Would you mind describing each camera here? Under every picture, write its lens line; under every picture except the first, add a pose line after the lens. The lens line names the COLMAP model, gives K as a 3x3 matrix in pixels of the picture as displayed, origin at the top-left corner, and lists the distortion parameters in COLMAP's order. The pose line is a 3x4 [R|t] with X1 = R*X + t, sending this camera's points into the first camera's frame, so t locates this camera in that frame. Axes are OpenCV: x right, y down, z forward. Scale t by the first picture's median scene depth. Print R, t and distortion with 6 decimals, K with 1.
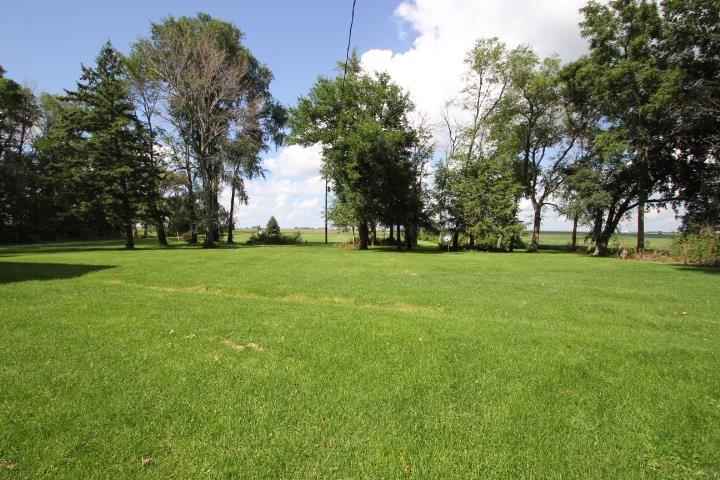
lens RADIAL K [[334.7, 0, 359.7], [0, 334.7, 237.4], [0, 0, 1]] dist [0.000093, -0.000022]
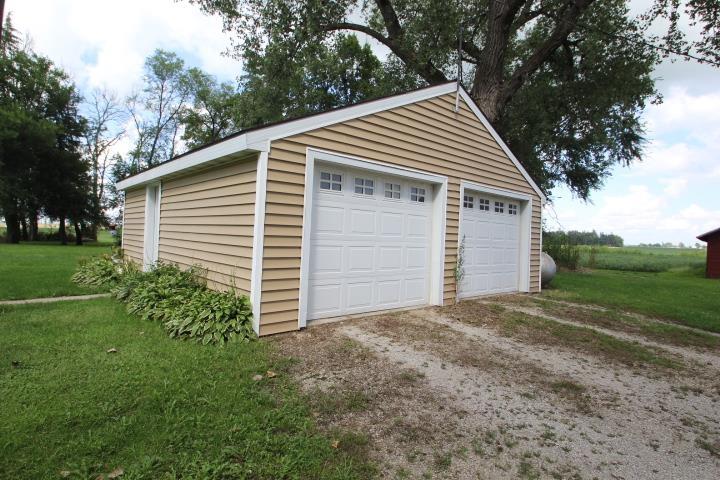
lens RADIAL K [[410.0, 0, 361.2], [0, 410.0, 240.2], [0, 0, 1]] dist [-0.000510, -0.002490]
pose [[0.781481, 0.030076, 0.623203, 0.057356], [-0.030149, 0.999491, -0.010429, 0.013559], [-0.623200, -0.010639, 0.781990, -0.408486]]
